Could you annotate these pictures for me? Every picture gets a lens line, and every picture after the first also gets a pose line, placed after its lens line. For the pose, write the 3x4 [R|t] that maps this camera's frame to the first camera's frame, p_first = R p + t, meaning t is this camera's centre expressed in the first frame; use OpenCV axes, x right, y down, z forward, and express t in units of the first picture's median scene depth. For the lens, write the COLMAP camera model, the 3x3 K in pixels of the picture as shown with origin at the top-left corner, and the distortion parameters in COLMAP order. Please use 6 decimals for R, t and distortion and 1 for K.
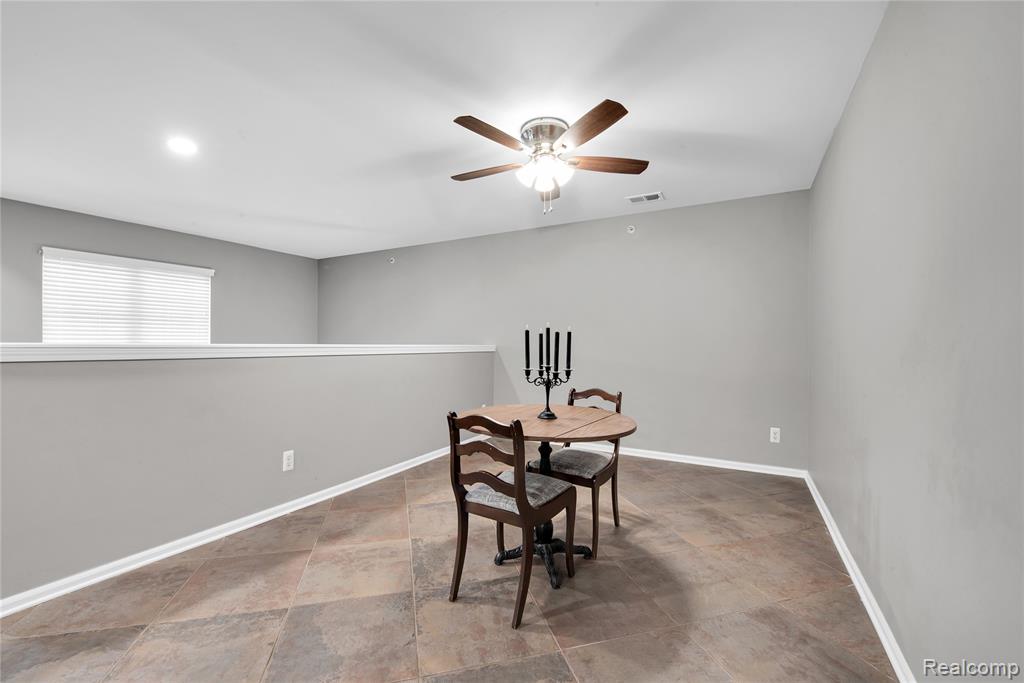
lens RADIAL K [[422.4, 0, 512.0], [0, 422.4, 341.1], [0, 0, 1]] dist [-0.008398, -0.000559]
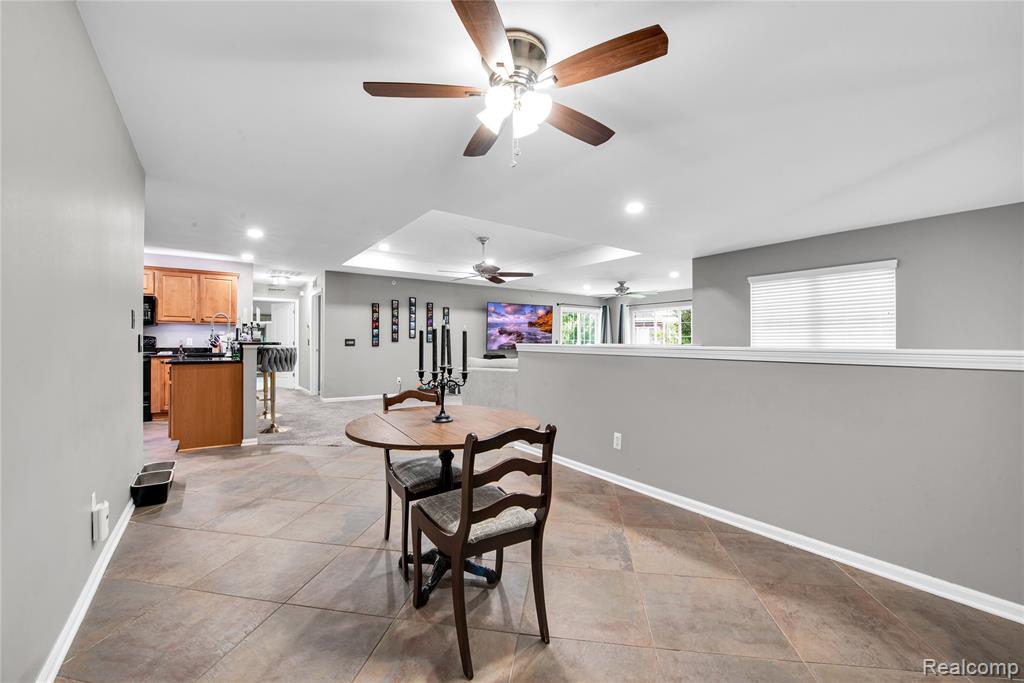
lens RADIAL K [[422.4, 0, 513.0], [0, 422.4, 343.2], [0, 0, 1]] dist [-0.008398, -0.000559]
pose [[-0.436101, -0.001938, -0.899896, 0.616180], [-0.005827, 0.999983, 0.000670, 0.000357], [0.899879, 0.005536, -0.436105, 1.102974]]
